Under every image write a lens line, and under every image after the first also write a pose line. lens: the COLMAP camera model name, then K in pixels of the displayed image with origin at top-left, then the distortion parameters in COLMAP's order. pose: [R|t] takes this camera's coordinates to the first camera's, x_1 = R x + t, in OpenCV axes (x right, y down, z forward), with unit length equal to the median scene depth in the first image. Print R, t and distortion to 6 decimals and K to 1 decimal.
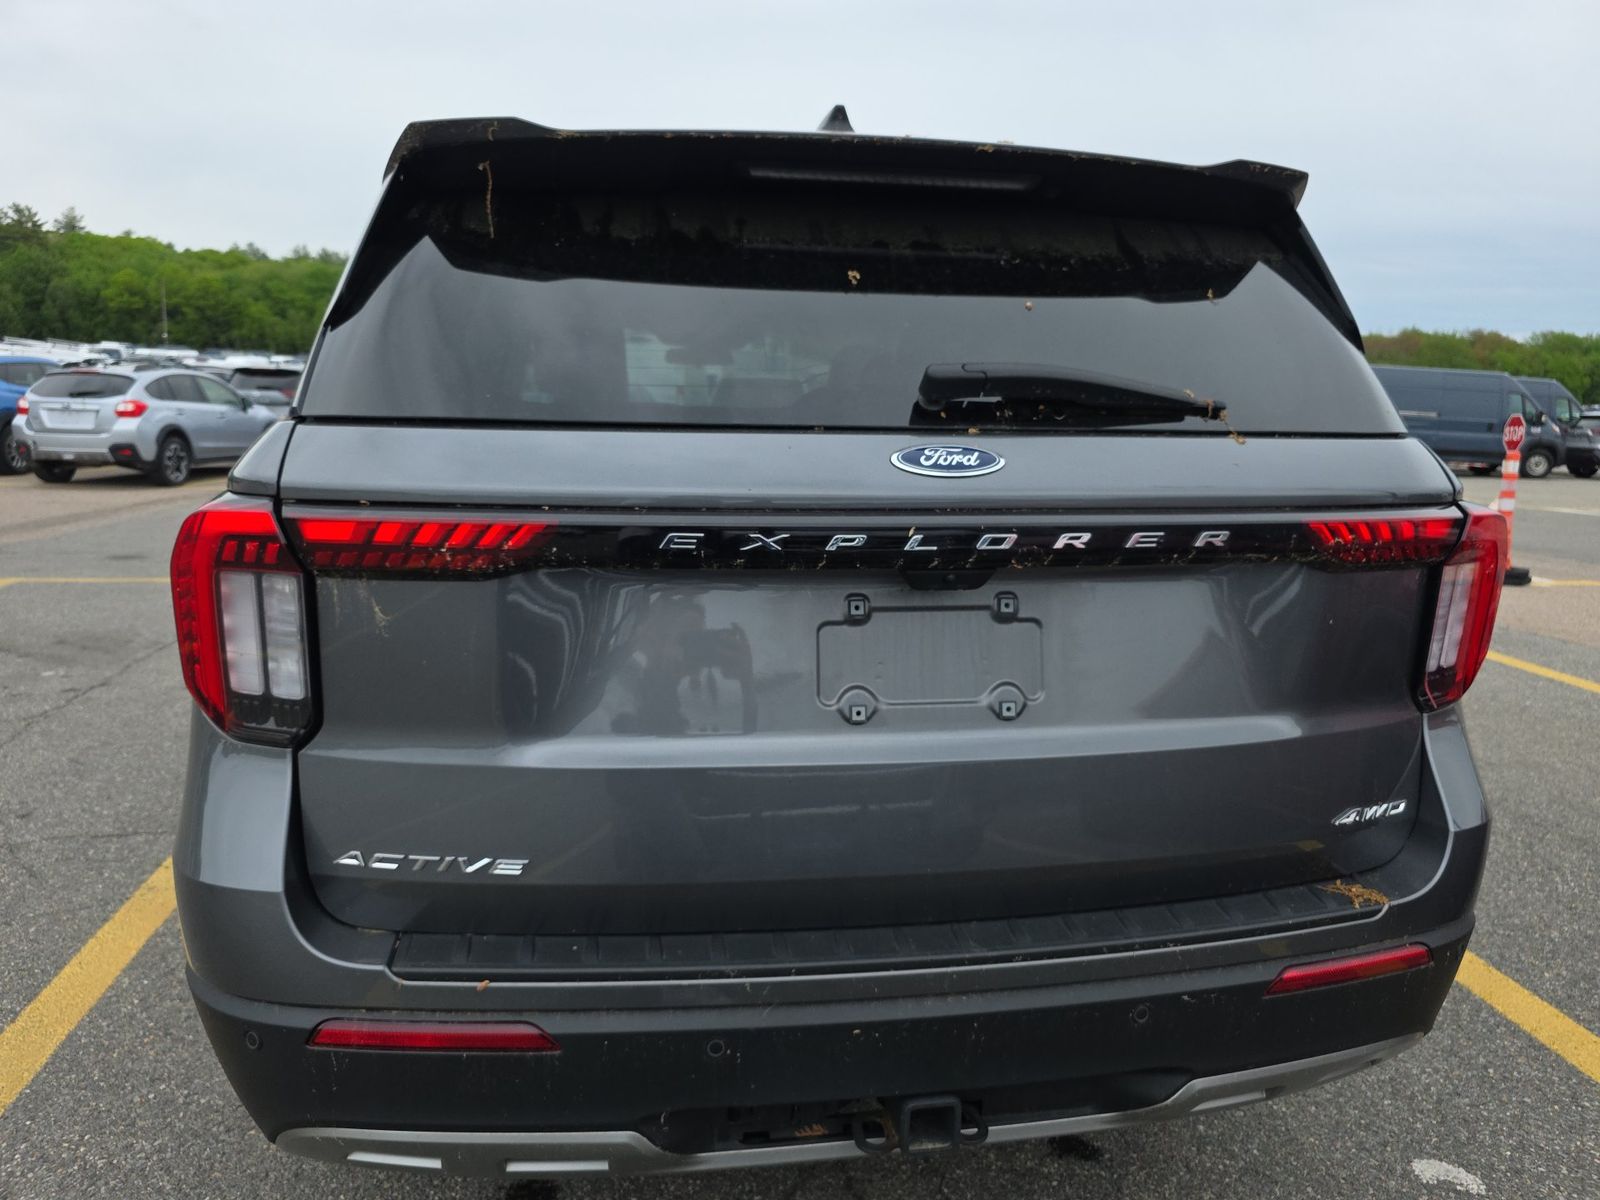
lens RADIAL K [[1081.7, 0, 807.9], [0, 1081.7, 609.7], [0, 0, 1]] dist [0.037050, -0.031133]
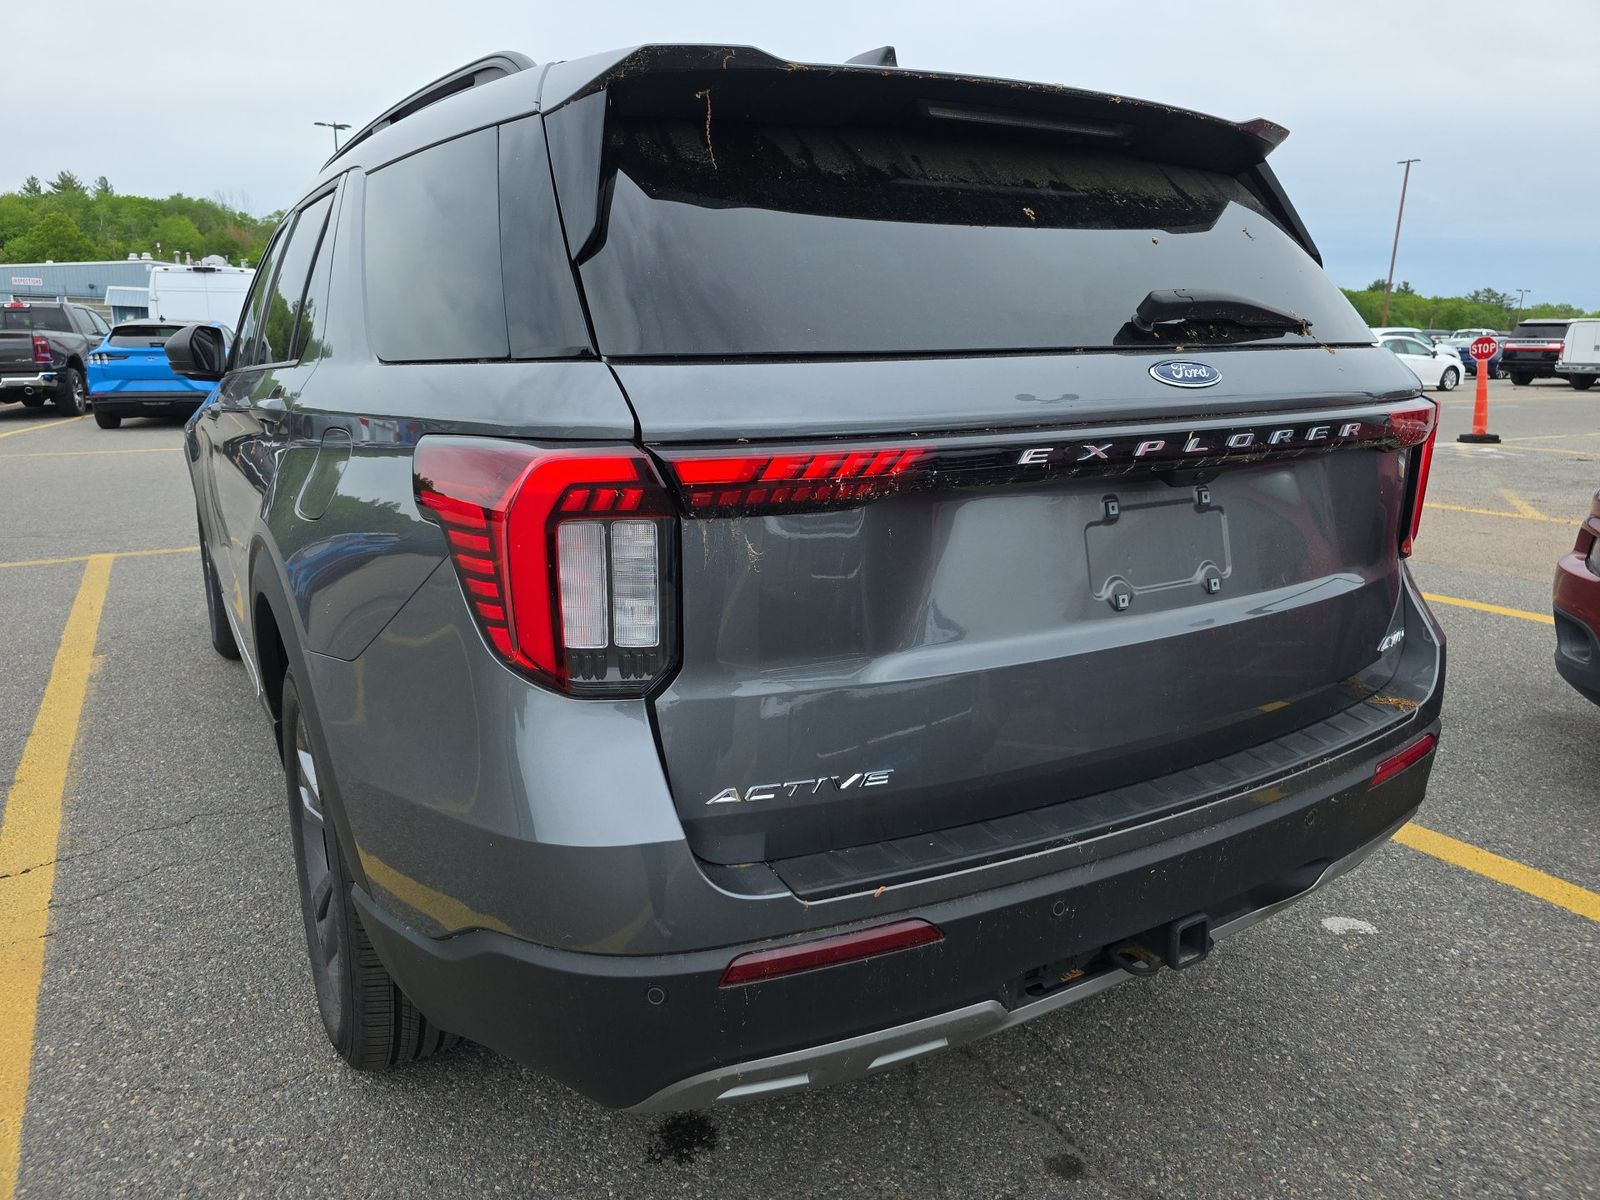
lens RADIAL K [[1081.7, 0, 802.1], [0, 1081.7, 586.4], [0, 0, 1]] dist [0.037050, -0.031133]
pose [[0.934499, -0.105345, 0.340021, -0.650936], [0.092044, 0.994231, 0.055062, -0.012967], [-0.343860, -0.020158, 0.938804, 0.041344]]
